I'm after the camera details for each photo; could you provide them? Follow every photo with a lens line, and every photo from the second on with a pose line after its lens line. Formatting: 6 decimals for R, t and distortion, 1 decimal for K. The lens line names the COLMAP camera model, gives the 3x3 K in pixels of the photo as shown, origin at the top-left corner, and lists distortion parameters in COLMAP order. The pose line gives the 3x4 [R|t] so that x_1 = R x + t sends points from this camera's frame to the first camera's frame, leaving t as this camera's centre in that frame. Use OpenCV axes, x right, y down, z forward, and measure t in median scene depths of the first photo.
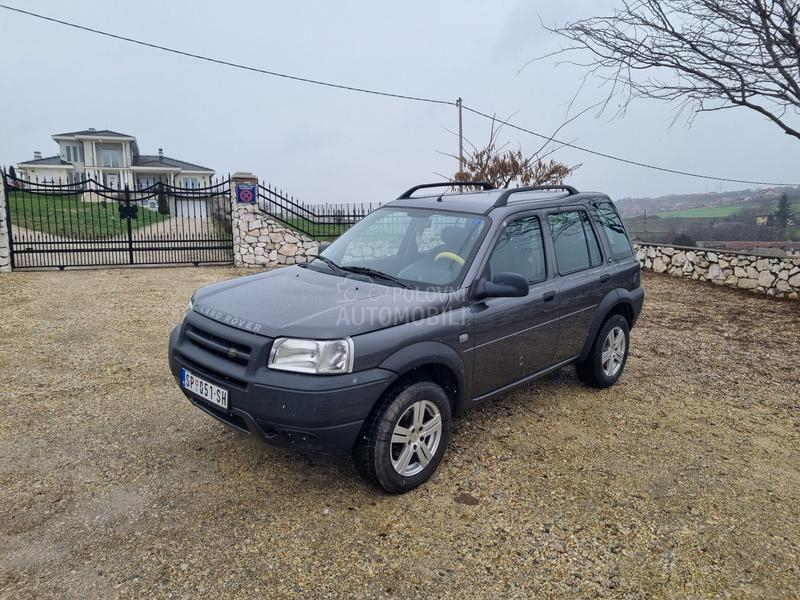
lens RADIAL K [[597.6, 0, 404.1], [0, 597.6, 299.0], [0, 0, 1]] dist [0.070967, -0.058513]
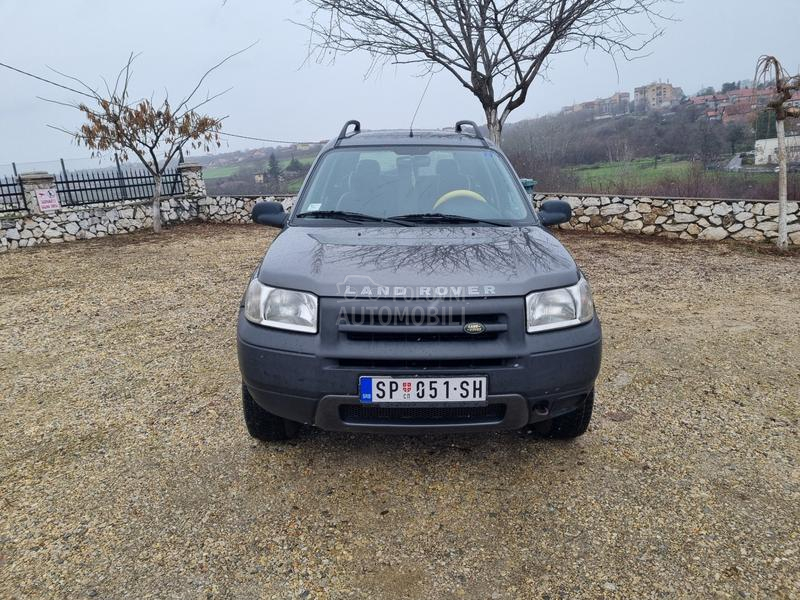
lens RADIAL K [[597.6, 0, 405.6], [0, 597.6, 303.2], [0, 0, 1]] dist [0.070967, -0.058513]
pose [[0.715906, -0.206420, 0.666986, -0.500394], [0.163435, 0.978301, 0.127343, -0.030922], [-0.678799, 0.017843, 0.734107, 0.297931]]
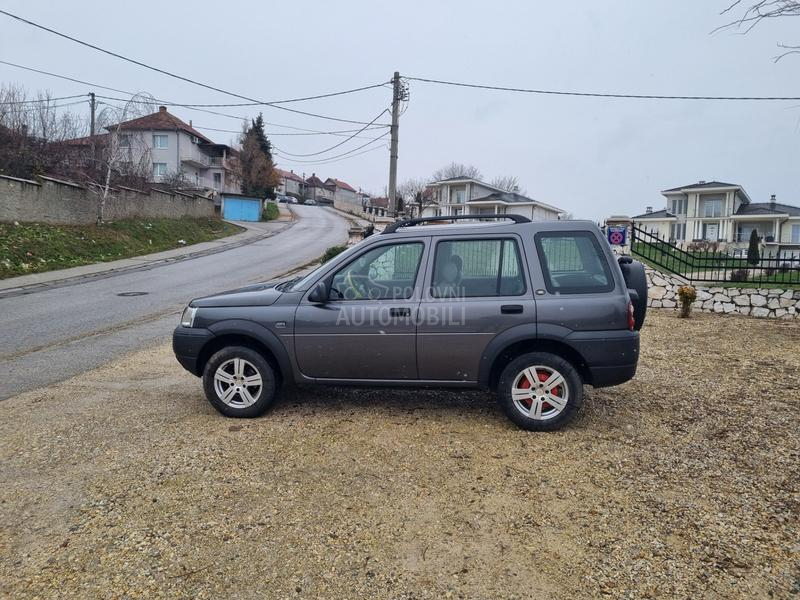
lens RADIAL K [[597.6, 0, 401.8], [0, 597.6, 303.8], [0, 0, 1]] dist [0.070967, -0.058513]
pose [[0.554193, 0.078174, -0.828710, 0.939117], [-0.140130, 0.990133, -0.000310, -0.015653], [0.820508, 0.116299, 0.559679, 0.293743]]
